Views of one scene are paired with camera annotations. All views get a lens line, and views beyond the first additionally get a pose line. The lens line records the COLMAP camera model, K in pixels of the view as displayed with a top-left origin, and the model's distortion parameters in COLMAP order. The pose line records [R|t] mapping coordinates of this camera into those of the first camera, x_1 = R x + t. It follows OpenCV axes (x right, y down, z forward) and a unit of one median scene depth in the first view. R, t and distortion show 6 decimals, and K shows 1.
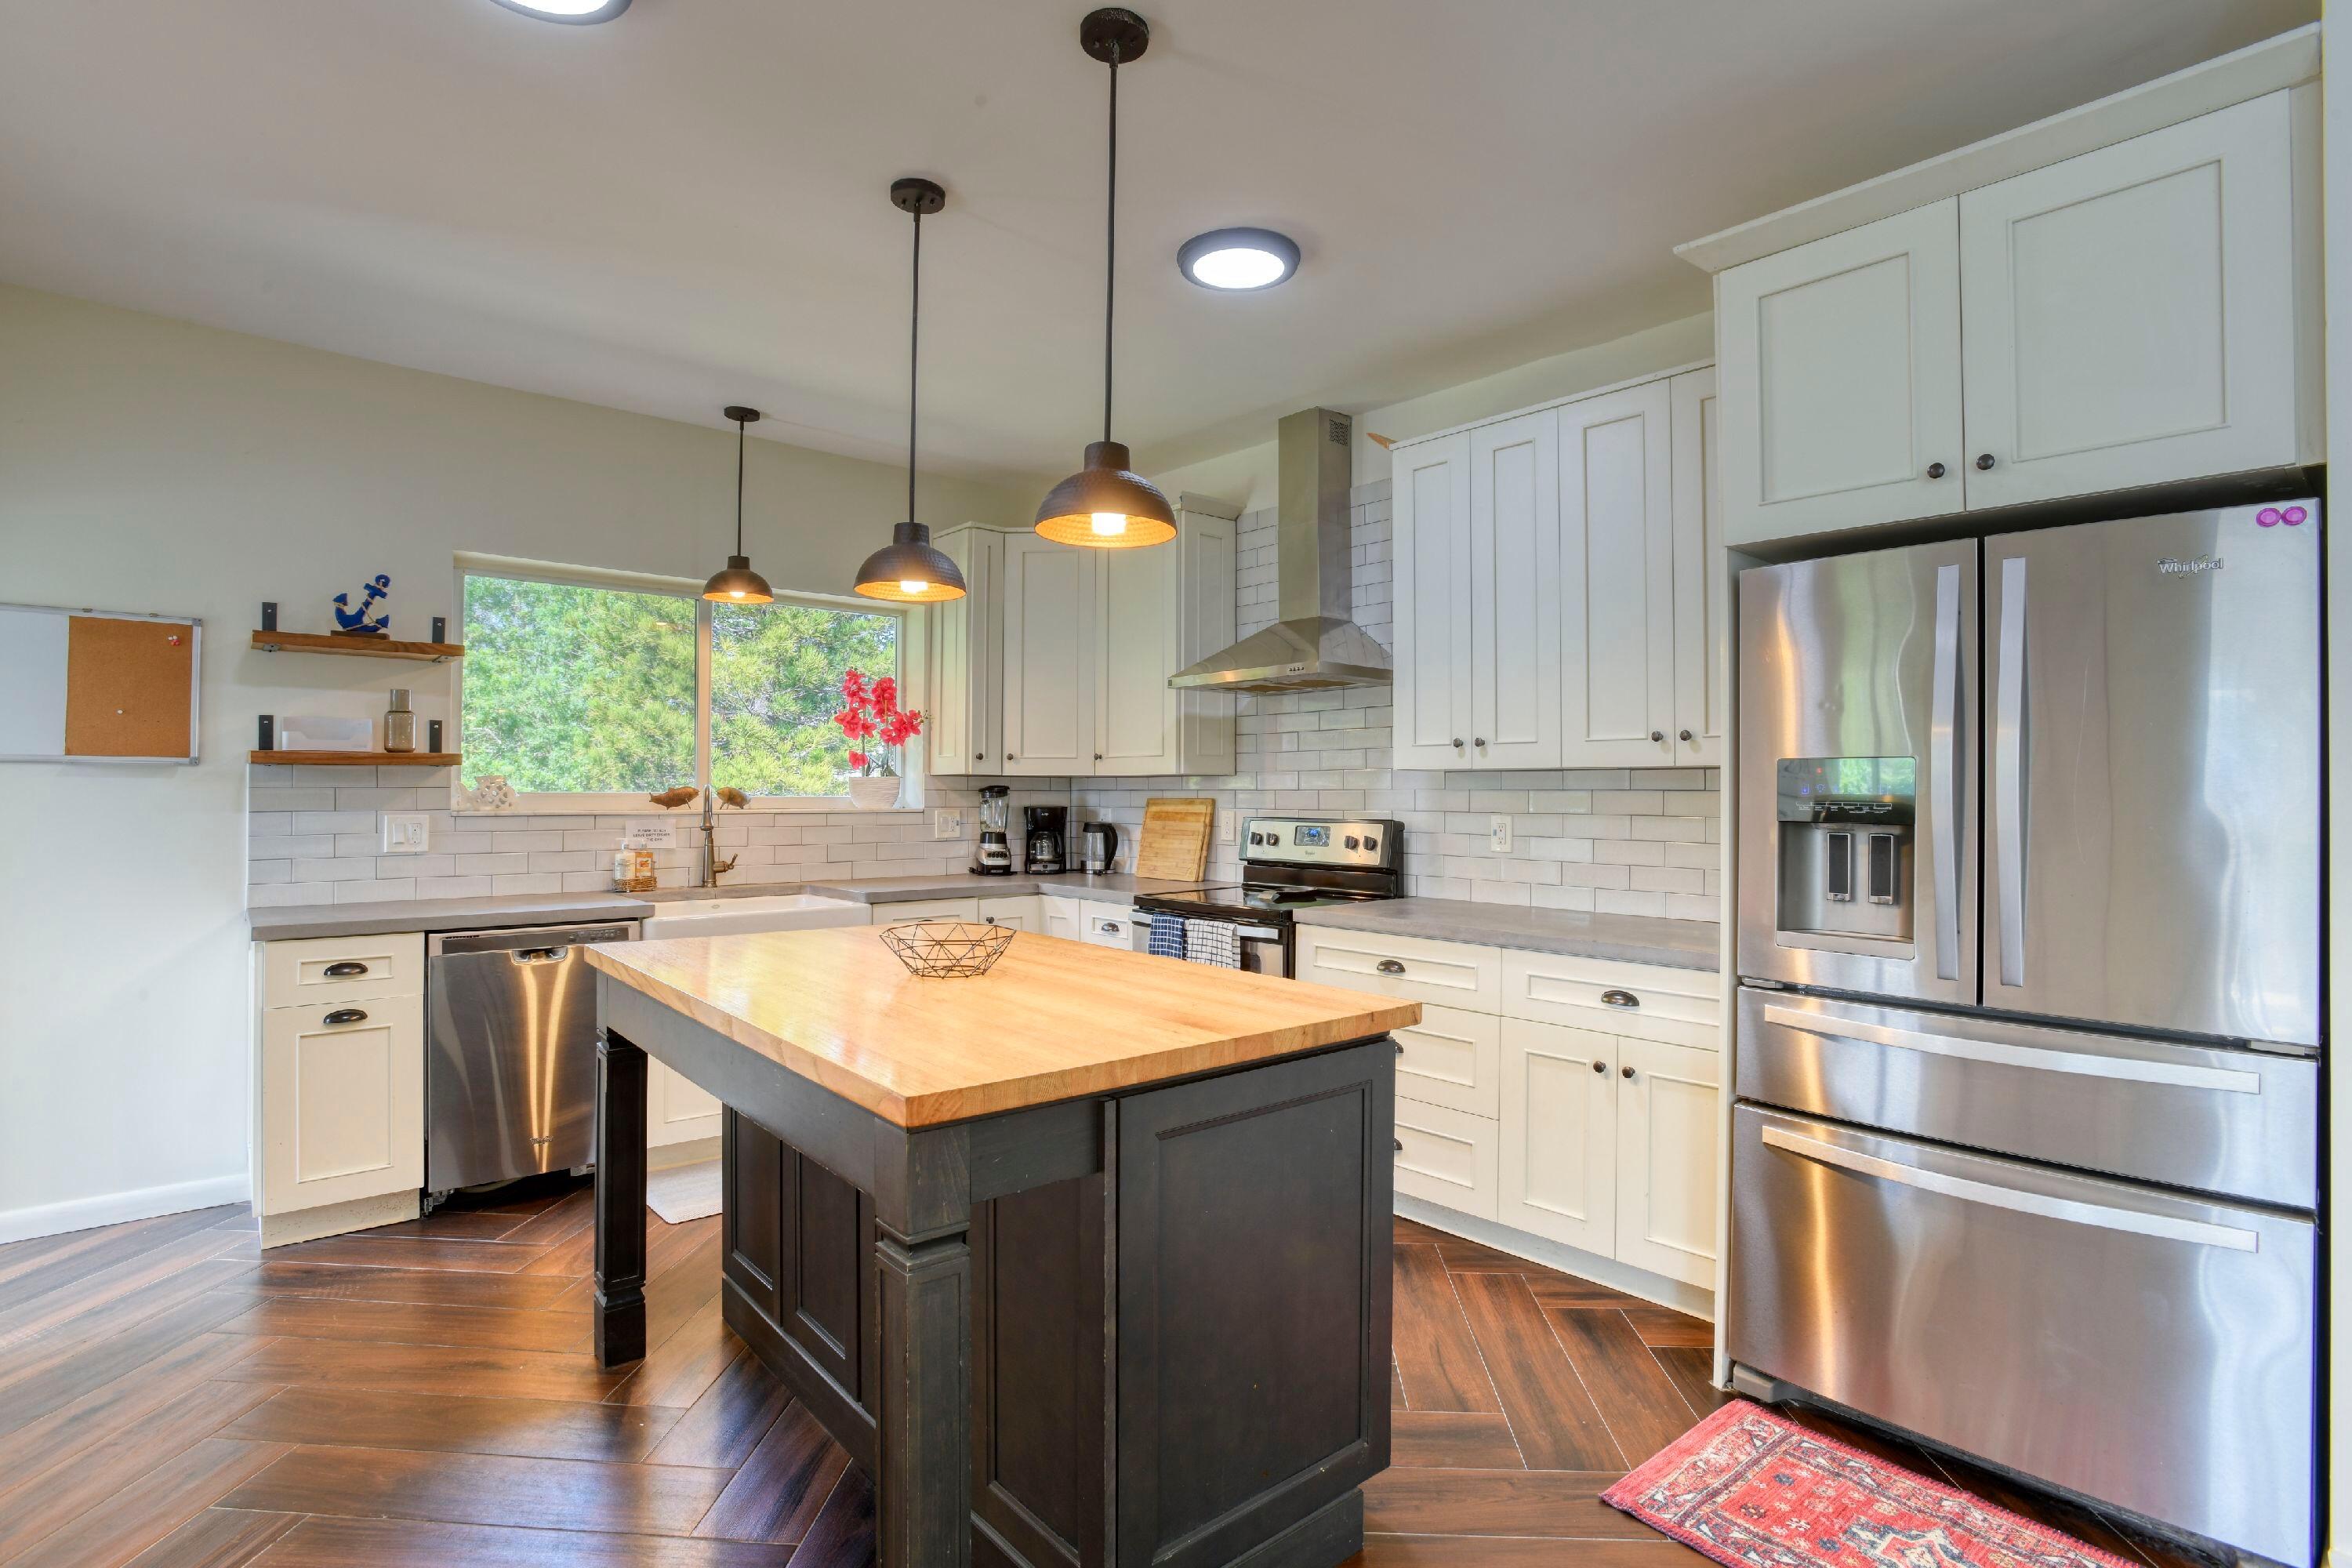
lens RADIAL K [[1121.8, 0, 1177.4], [0, 1121.8, 784.2], [0, 0, 1]] dist [-0.000926, -0.000014]
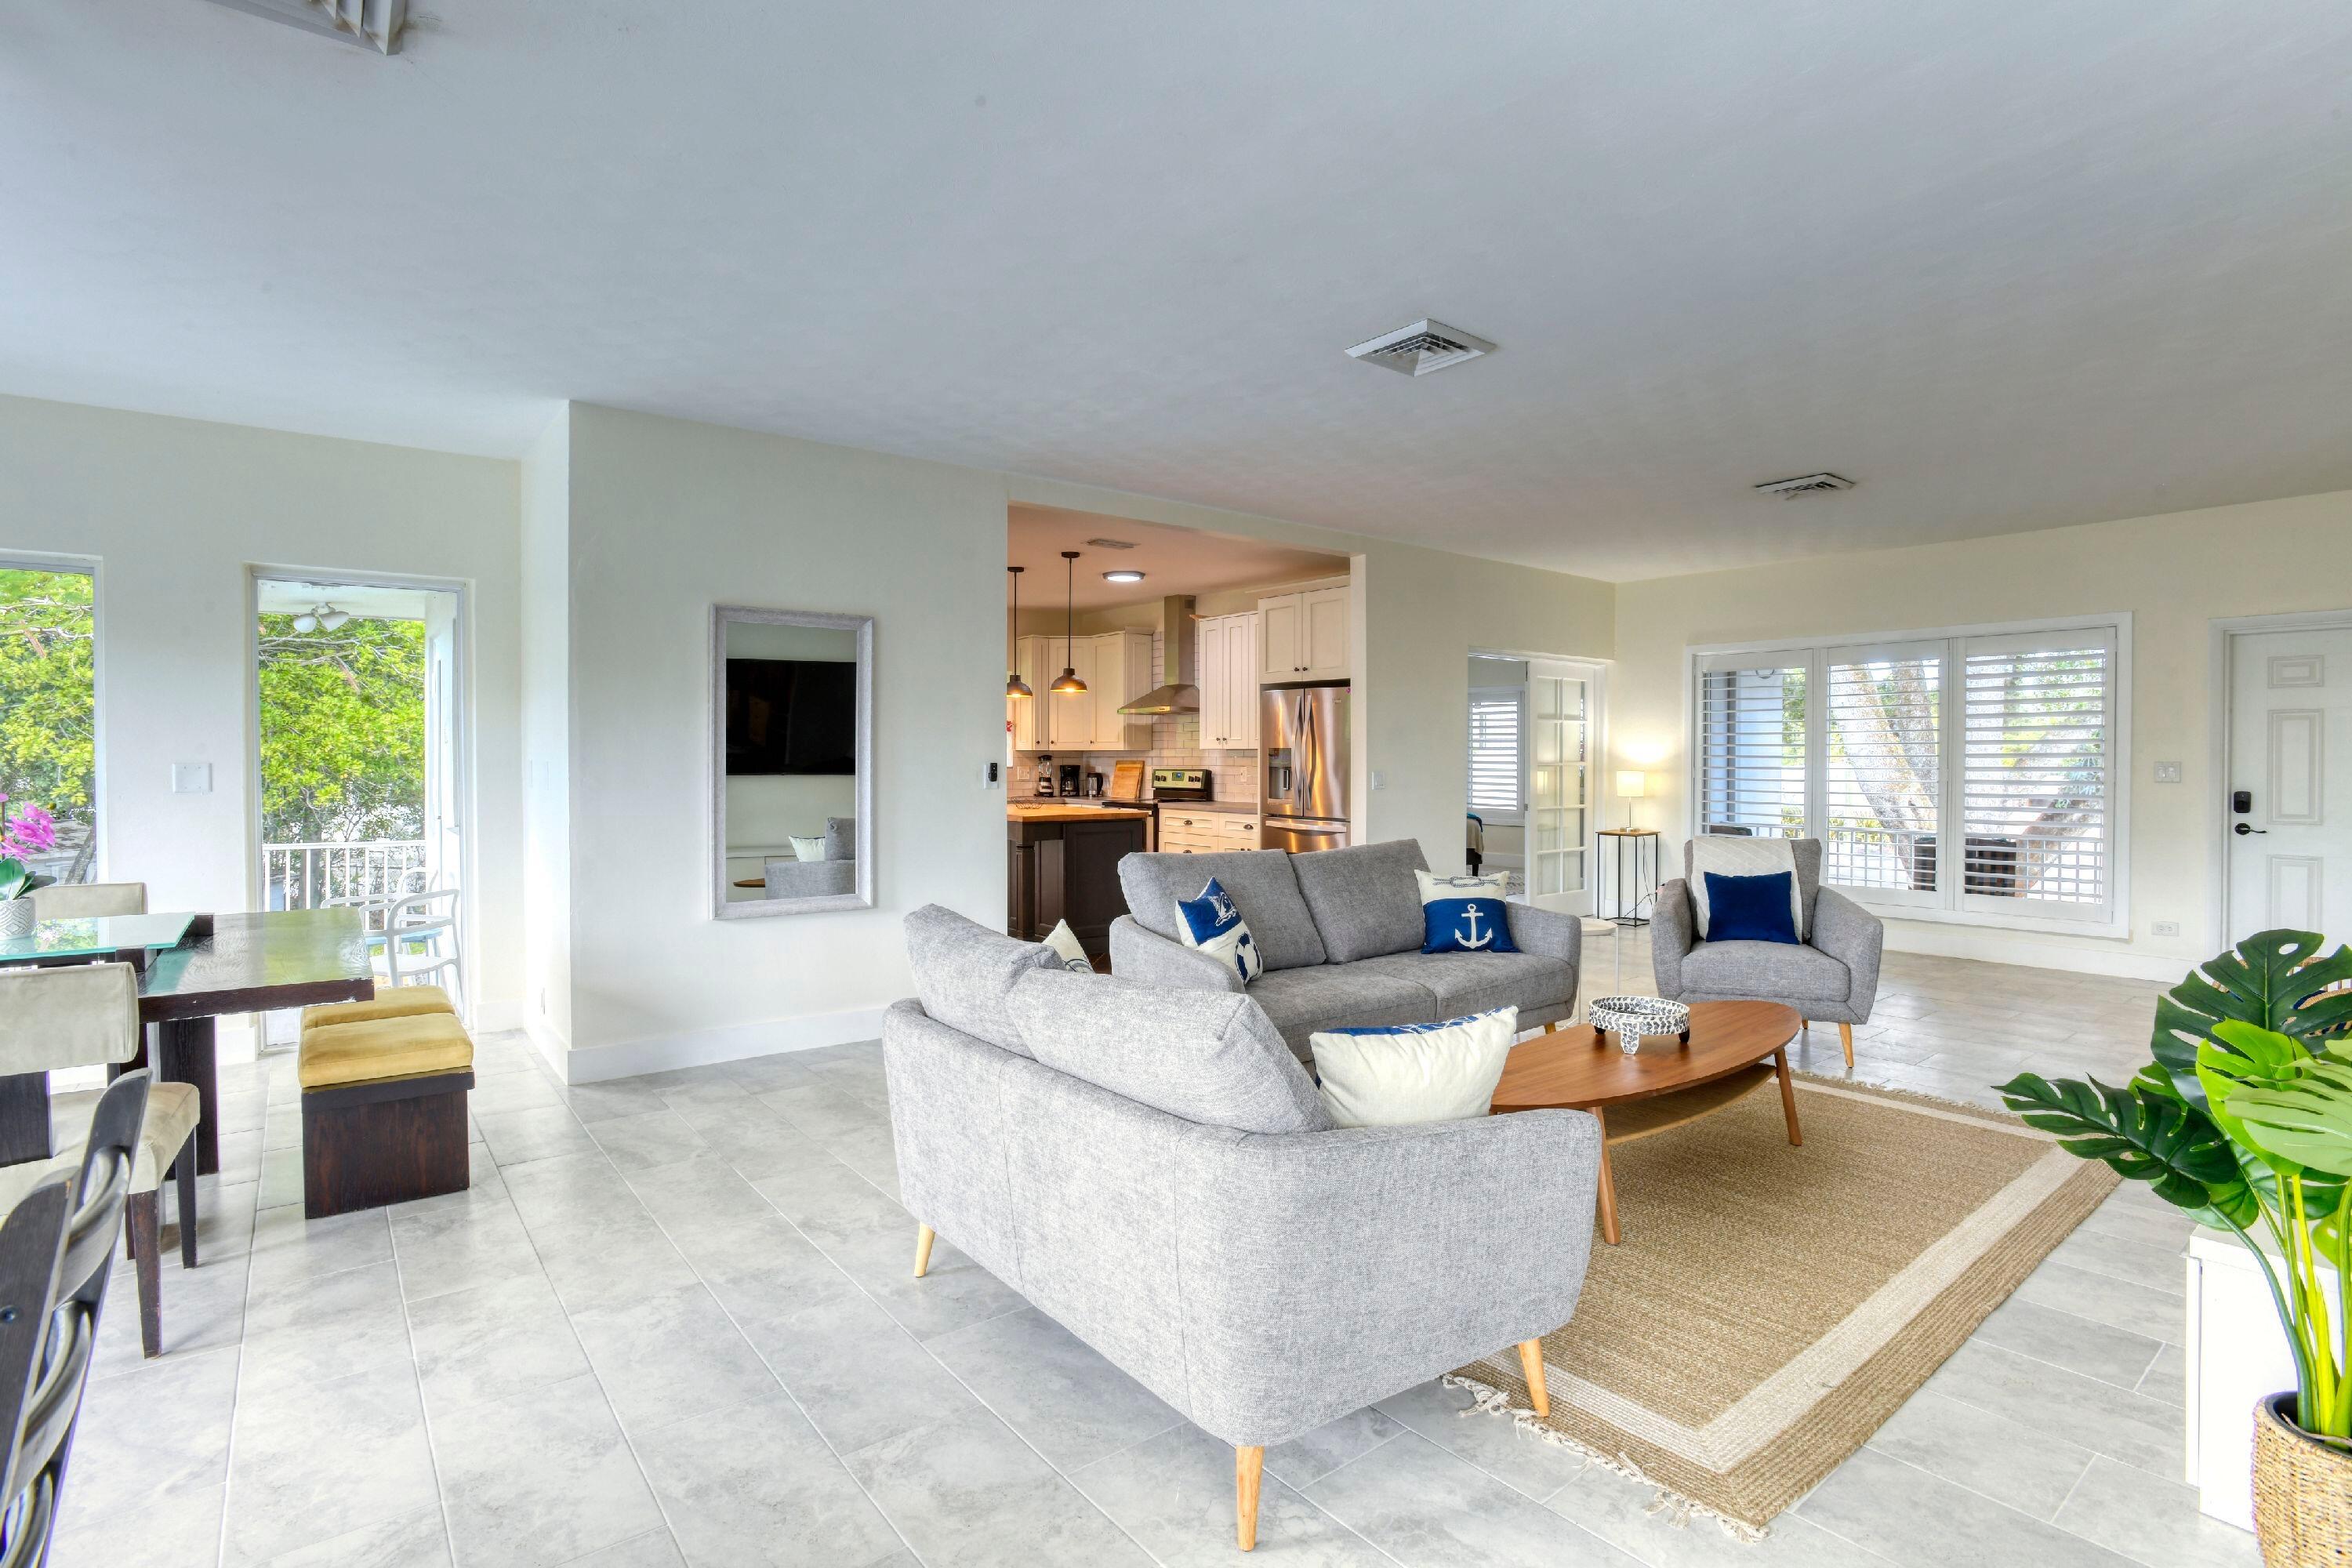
lens RADIAL K [[1121.8, 0, 1179.2], [0, 1121.8, 777.9], [0, 0, 1]] dist [-0.000926, -0.000014]
pose [[0.998514, -0.003032, -0.054408, 0.228358], [0.004420, 0.999668, 0.025401, -0.009960], [0.054313, -0.025603, 0.998196, -1.231990]]
